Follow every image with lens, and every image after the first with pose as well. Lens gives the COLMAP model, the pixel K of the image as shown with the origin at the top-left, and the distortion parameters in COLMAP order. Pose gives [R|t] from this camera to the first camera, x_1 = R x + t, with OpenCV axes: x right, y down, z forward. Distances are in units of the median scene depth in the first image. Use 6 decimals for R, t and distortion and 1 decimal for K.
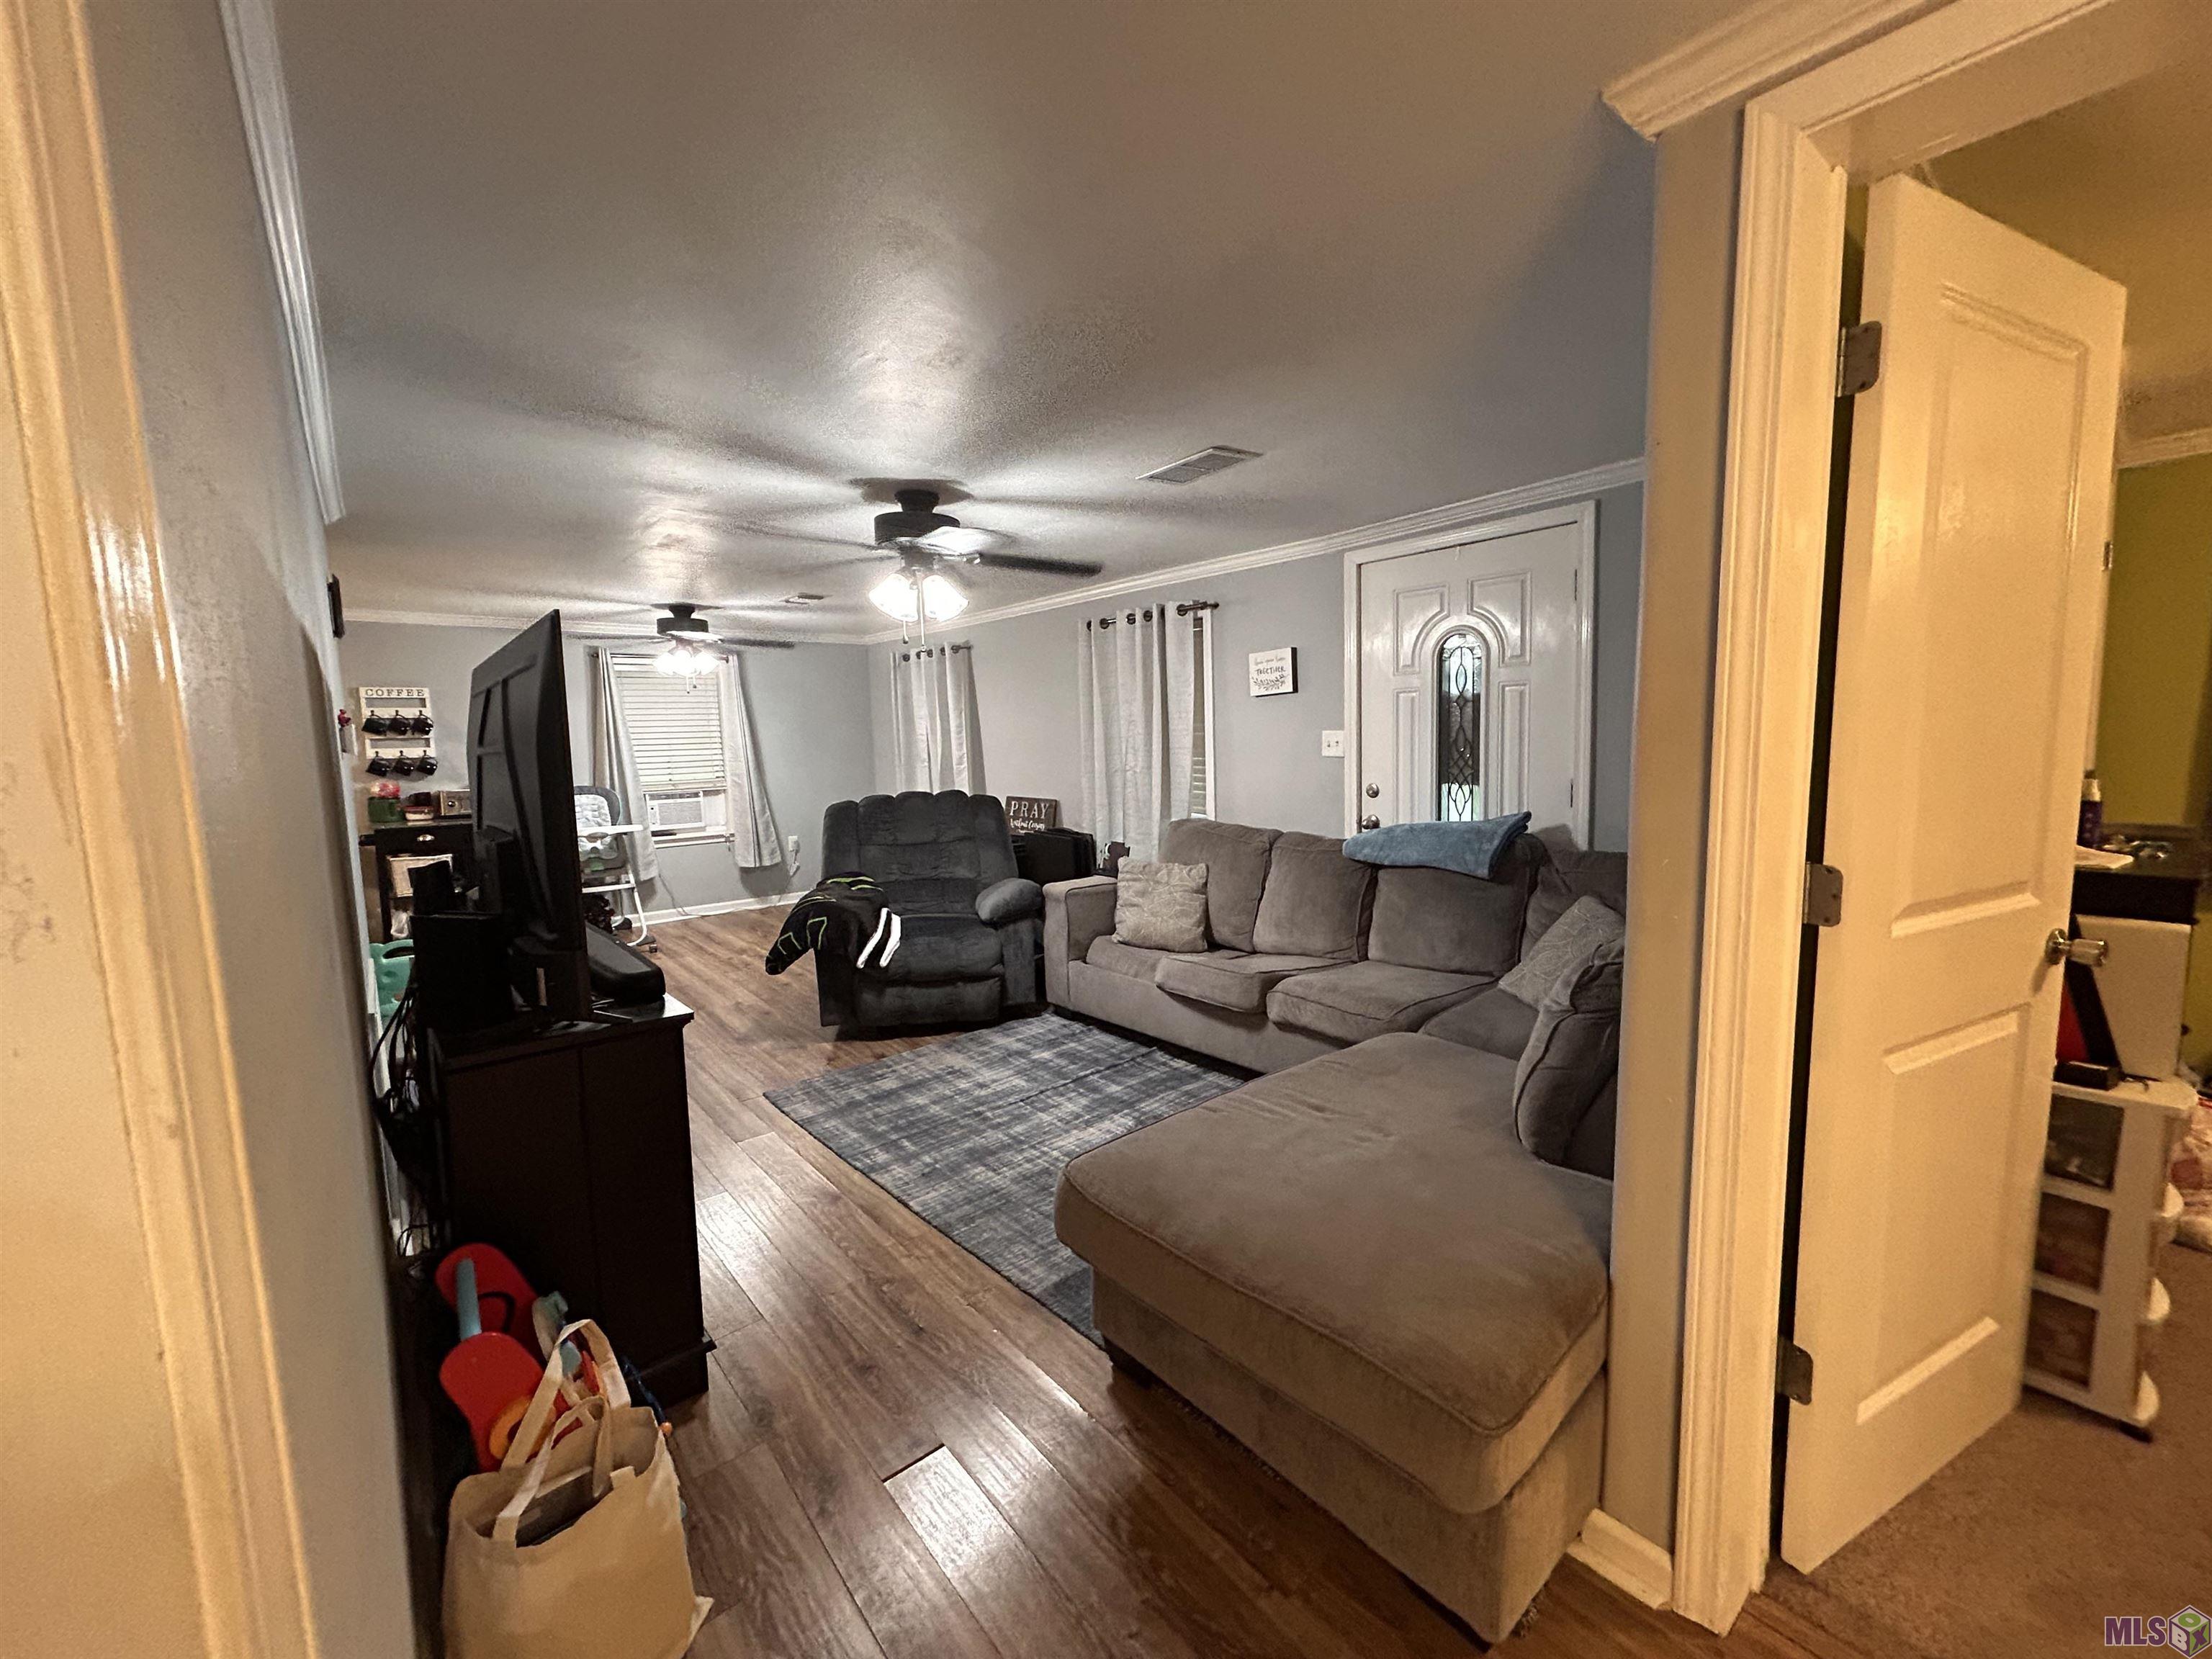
lens RADIAL K [[890.6, 0, 1105.6], [0, 890.6, 820.3], [0, 0, 1]] dist [0.000380, -0.000003]
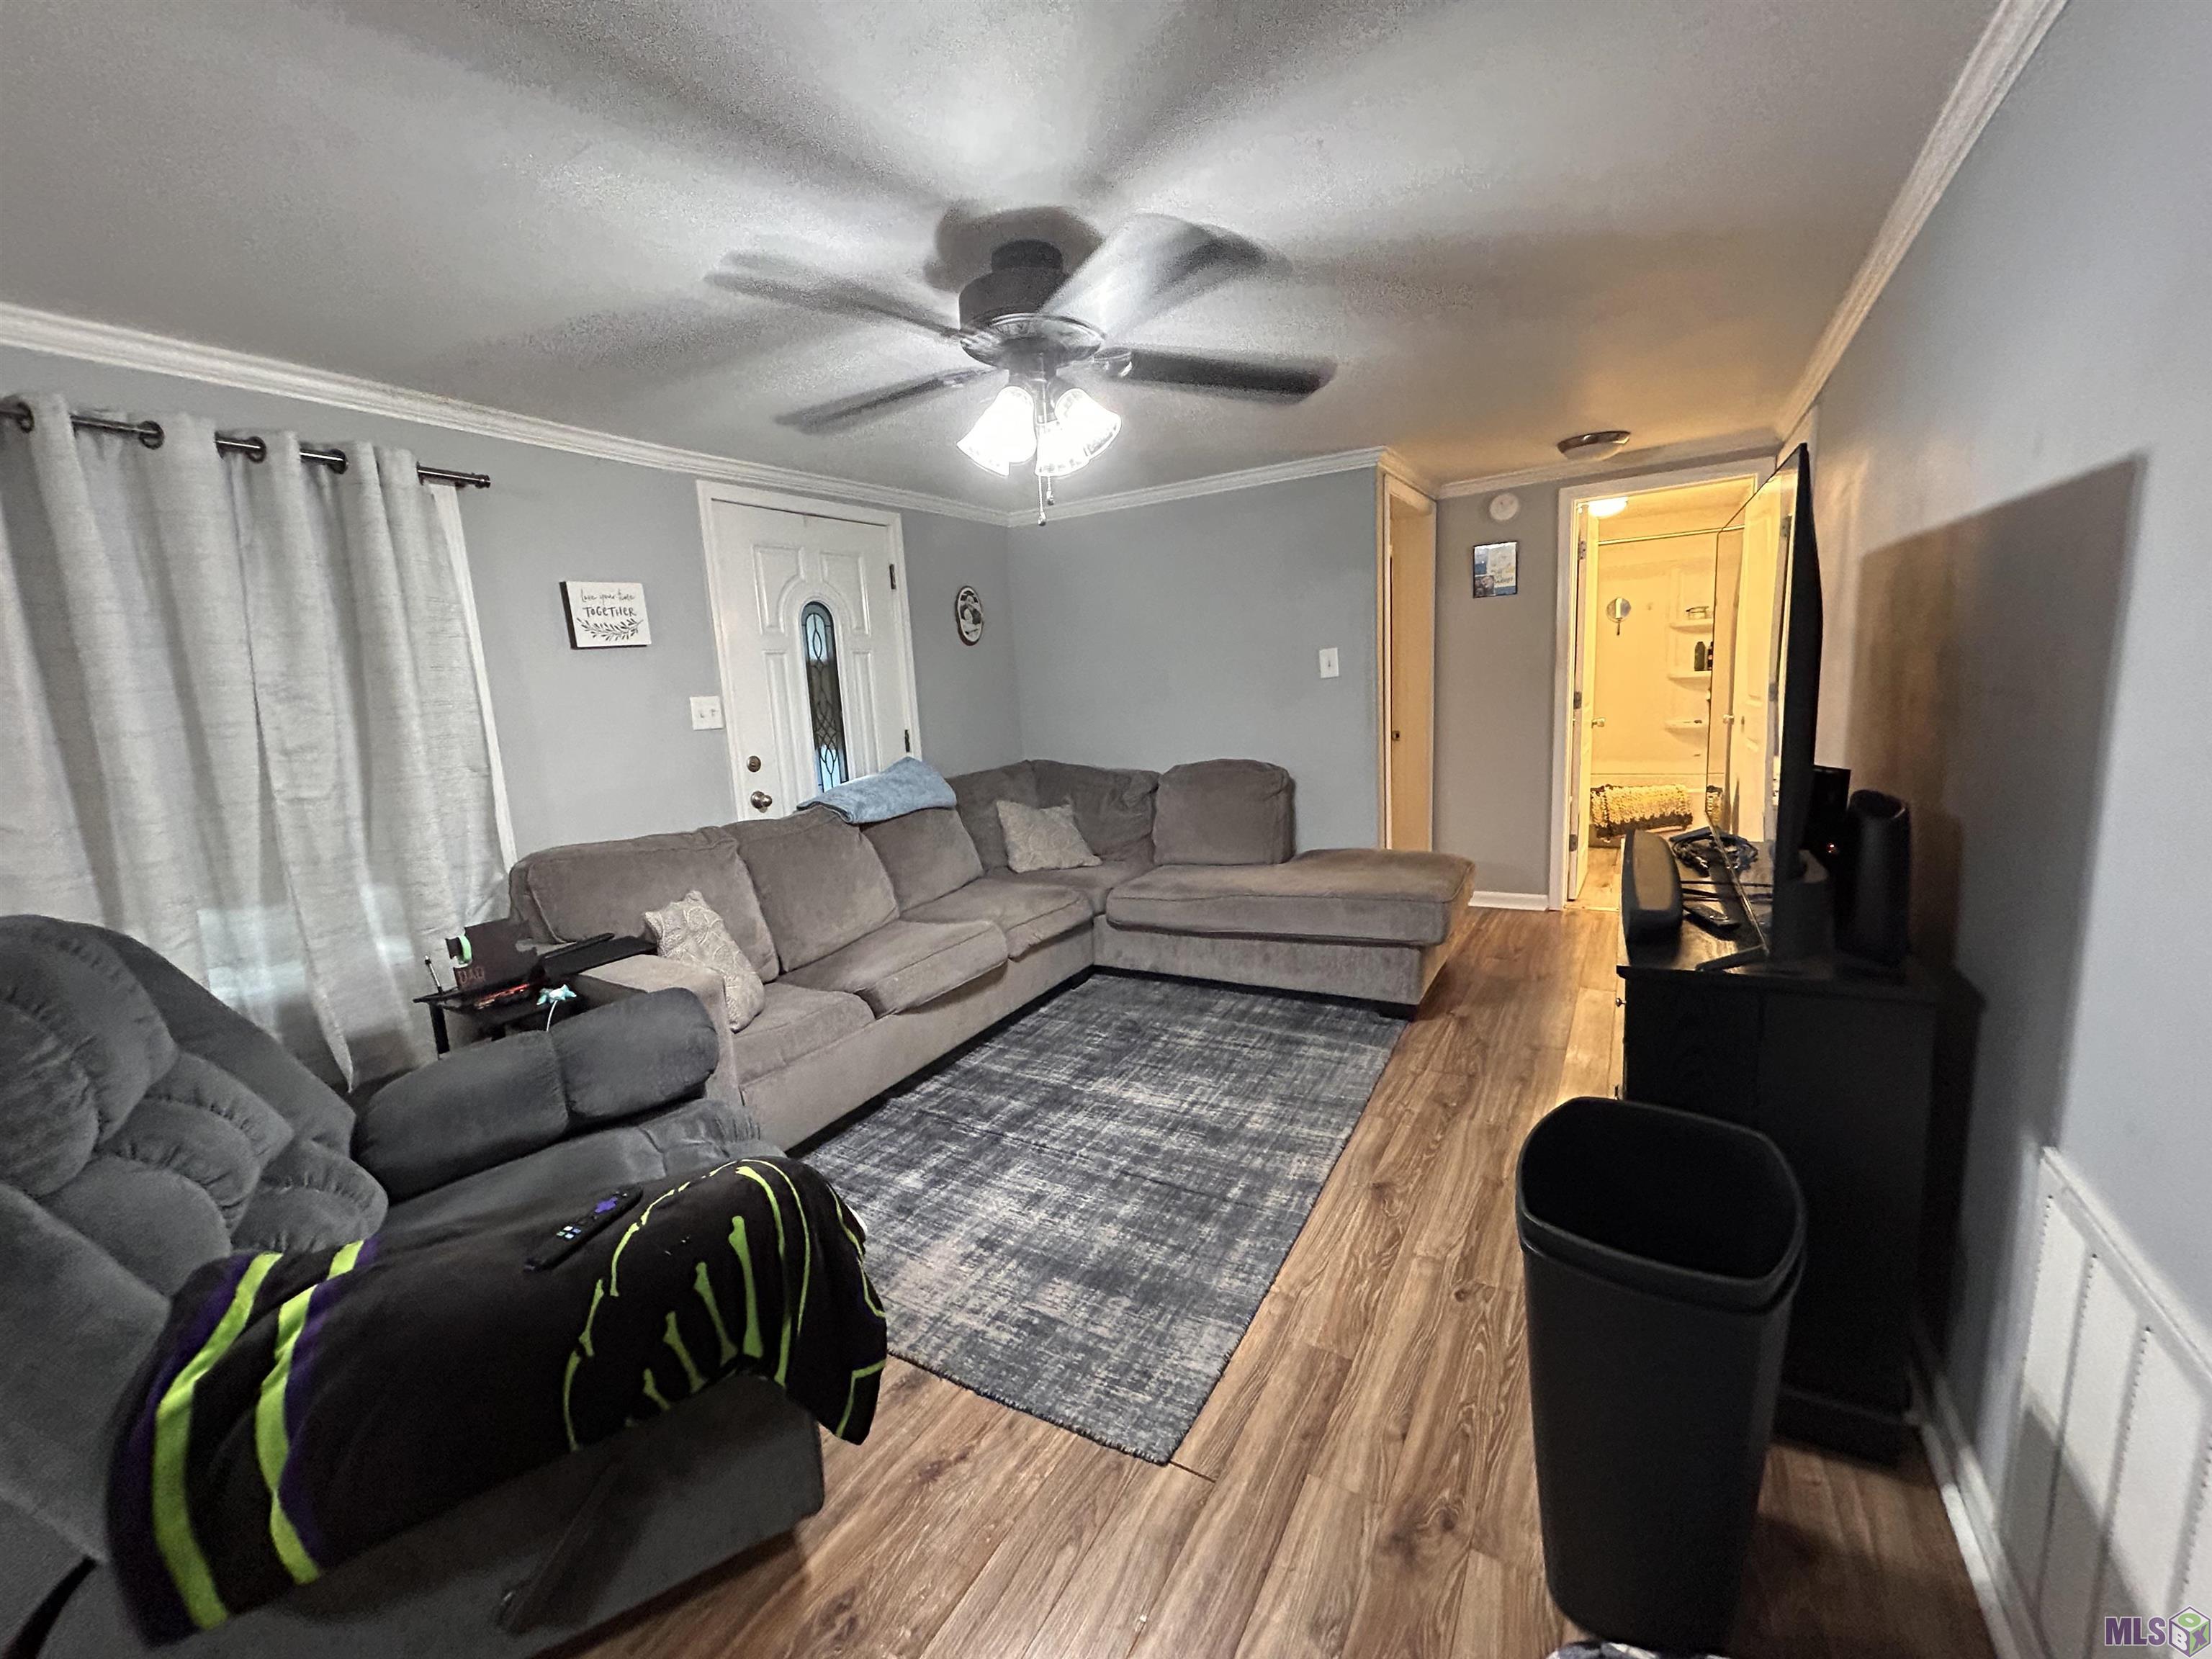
lens RADIAL K [[890.6, 0, 1114.6], [0, 890.6, 824.1], [0, 0, 1]] dist [0.000380, -0.000003]
pose [[-0.335490, -0.107276, 0.935916, -0.601233], [0.157205, 0.973189, 0.167900, -0.061926], [-0.928834, 0.203459, -0.309631, 0.874496]]
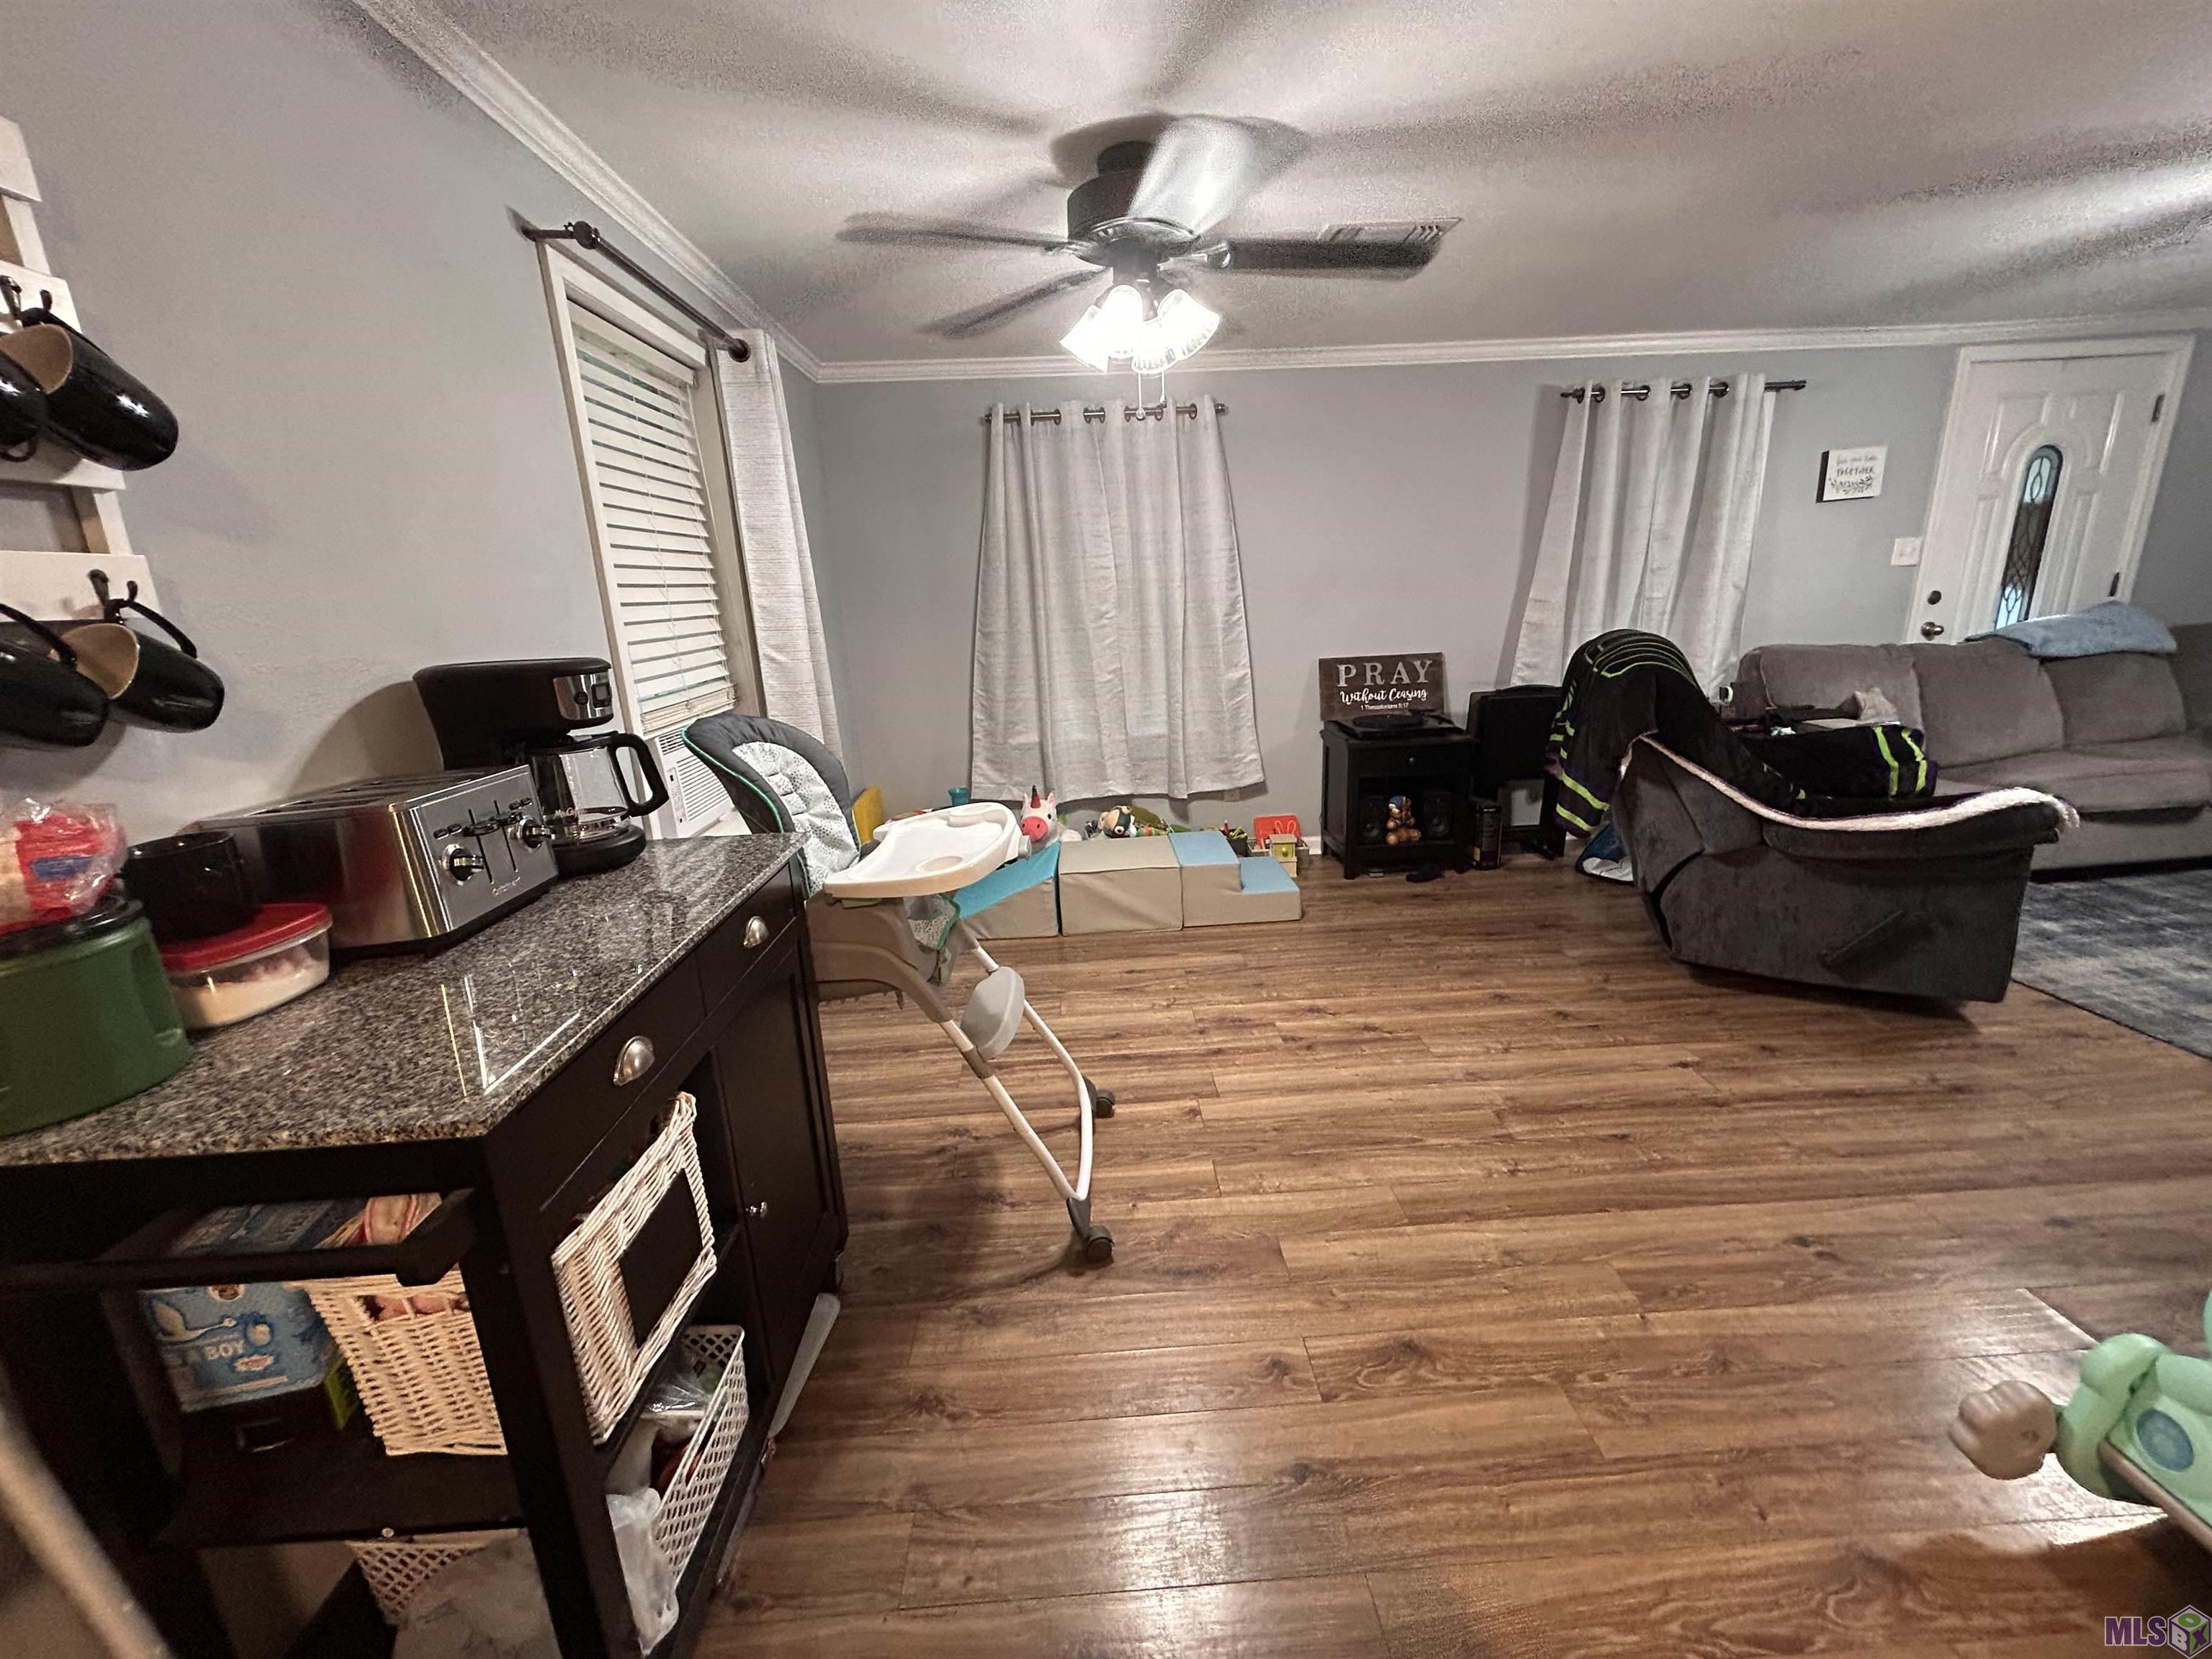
lens RADIAL K [[890.6, 0, 1110.7], [0, 890.6, 823.2], [0, 0, 1]] dist [0.000380, -0.000003]
pose [[0.606455, -0.205637, 0.768066, -1.043847], [0.110166, 0.978392, 0.174963, -0.058173], [-0.787449, -0.021492, 0.616005, 1.018969]]
